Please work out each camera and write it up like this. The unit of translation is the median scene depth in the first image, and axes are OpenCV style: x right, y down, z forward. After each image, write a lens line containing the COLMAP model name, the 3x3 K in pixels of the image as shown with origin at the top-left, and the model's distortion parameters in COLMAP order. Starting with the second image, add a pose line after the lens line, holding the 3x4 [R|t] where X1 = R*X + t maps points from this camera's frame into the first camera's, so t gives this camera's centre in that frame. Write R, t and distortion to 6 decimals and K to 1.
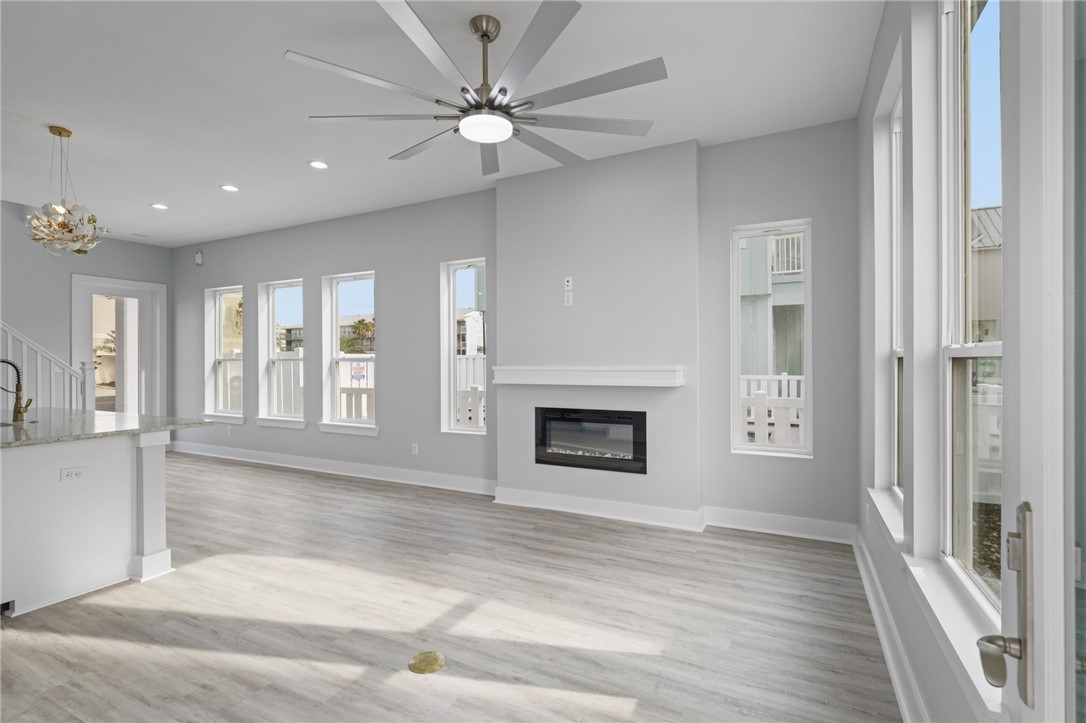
lens RADIAL K [[499.2, 0, 550.7], [0, 499.2, 361.7], [0, 0, 1]] dist [0.001103, 0.001438]
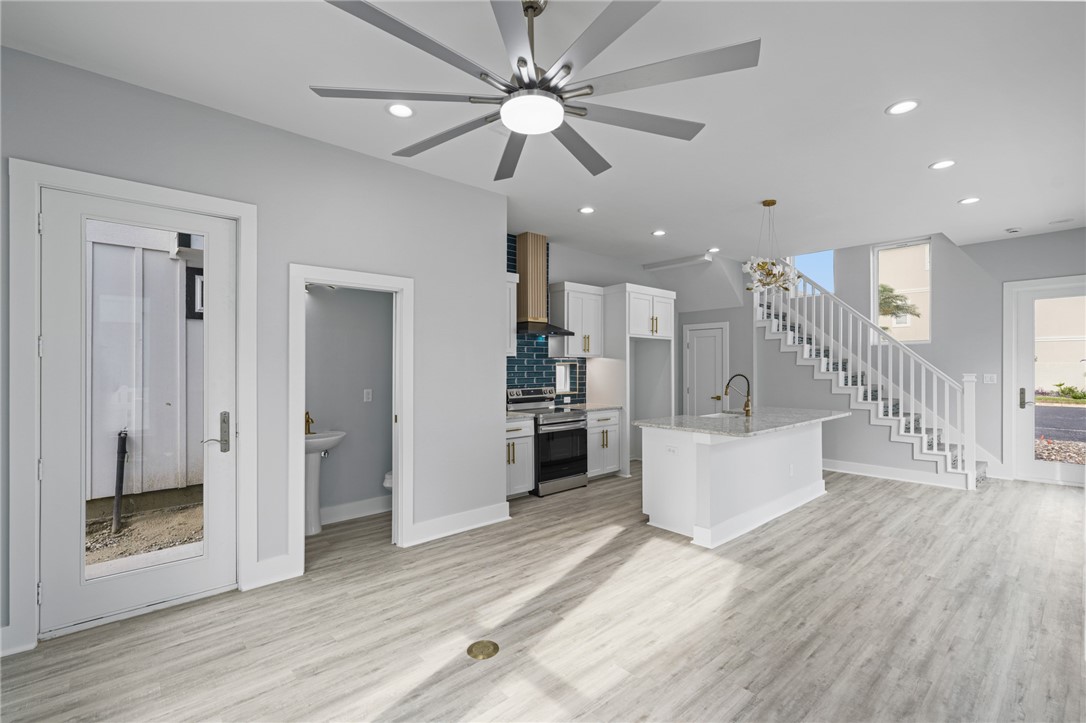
lens RADIAL K [[481.9, 0, 547.4], [0, 481.9, 365.1], [0, 0, 1]] dist [0.003398, -0.000547]
pose [[-0.366292, 0.002623, -0.930496, 0.373049], [0.001031, 0.999997, 0.002413, -0.028114], [0.930499, -0.000076, -0.366294, 0.790171]]
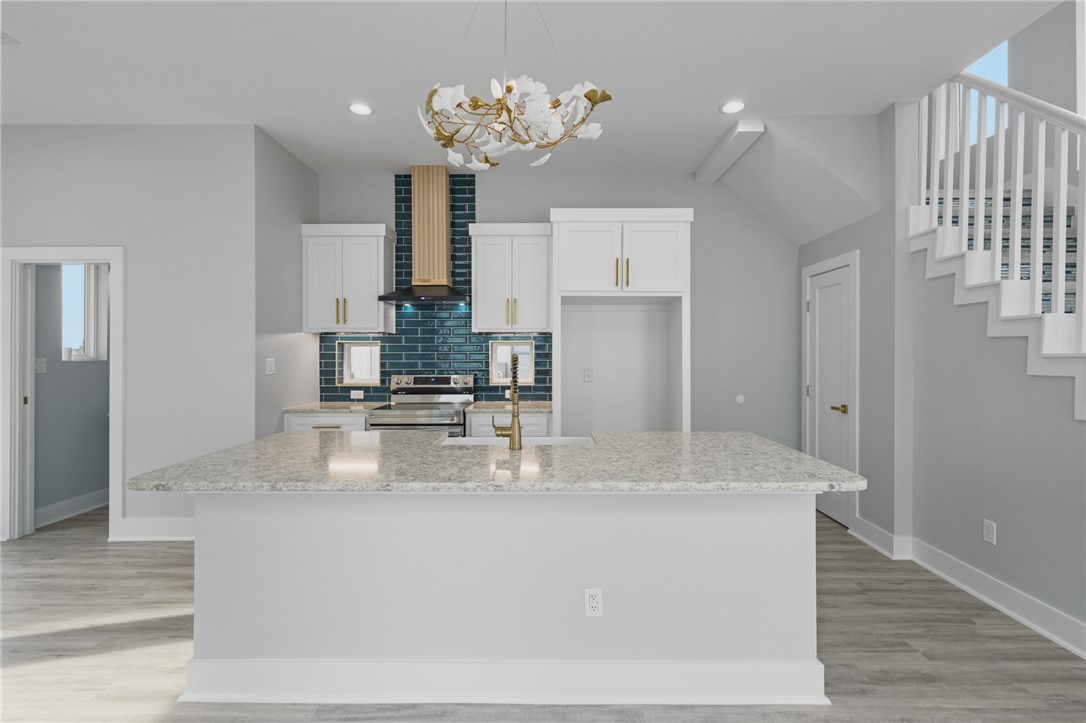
lens RADIAL K [[499.2, 0, 545.6], [0, 499.2, 350.8], [0, 0, 1]] dist [0.001103, 0.001438]
pose [[-0.899670, 0.004043, -0.436551, -0.664273], [0.004617, 0.999989, -0.000252, -0.008250], [0.436545, -0.002242, -0.899680, 1.308840]]
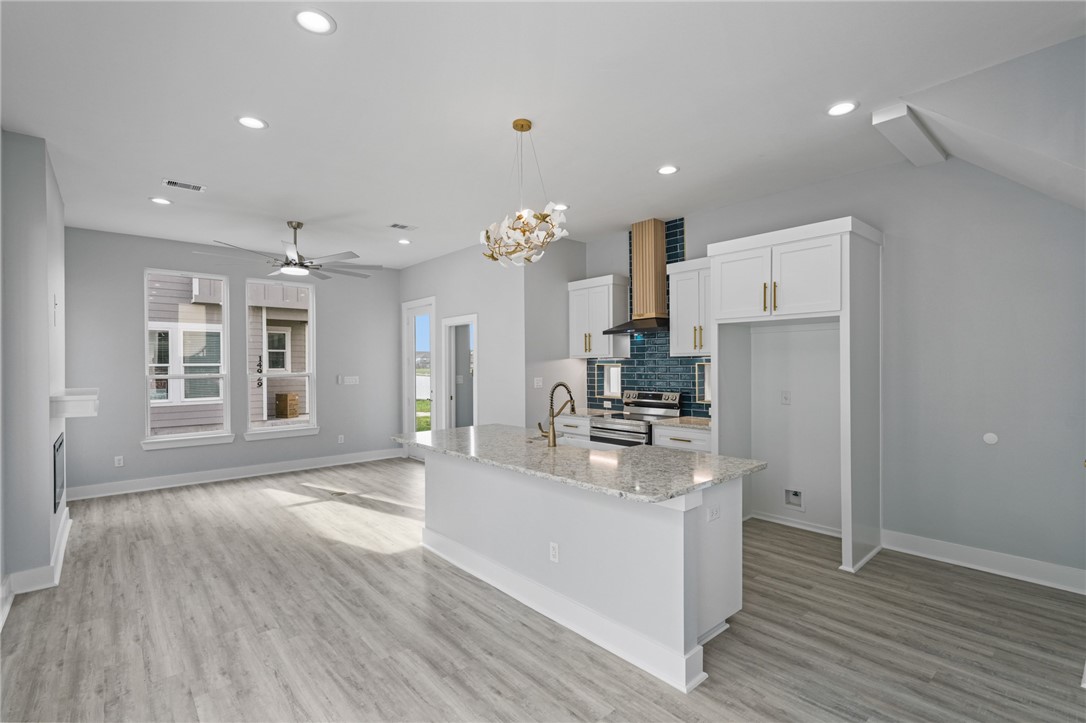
lens RADIAL K [[499.2, 0, 551.7], [0, 499.2, 366.6], [0, 0, 1]] dist [0.001103, 0.001438]
pose [[-0.930144, 0.009995, 0.367058, -1.156021], [0.012789, 0.999905, 0.005181, -0.033820], [-0.366971, 0.009513, -0.930184, 1.547455]]
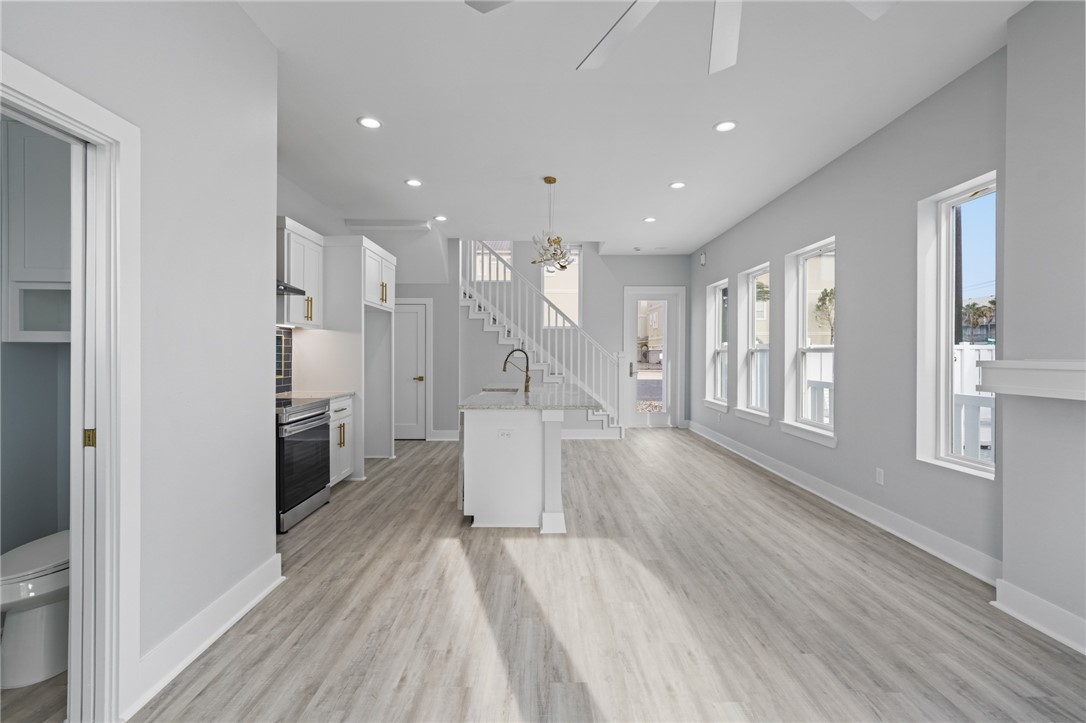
lens RADIAL K [[481.9, 0, 544.0], [0, 481.9, 353.6], [0, 0, 1]] dist [0.003398, -0.000547]
pose [[0.454367, 0.005901, -0.890795, 0.150594], [-0.007086, 0.999970, 0.003010, 0.004223], [0.890786, 0.004945, 0.454395, 0.339373]]
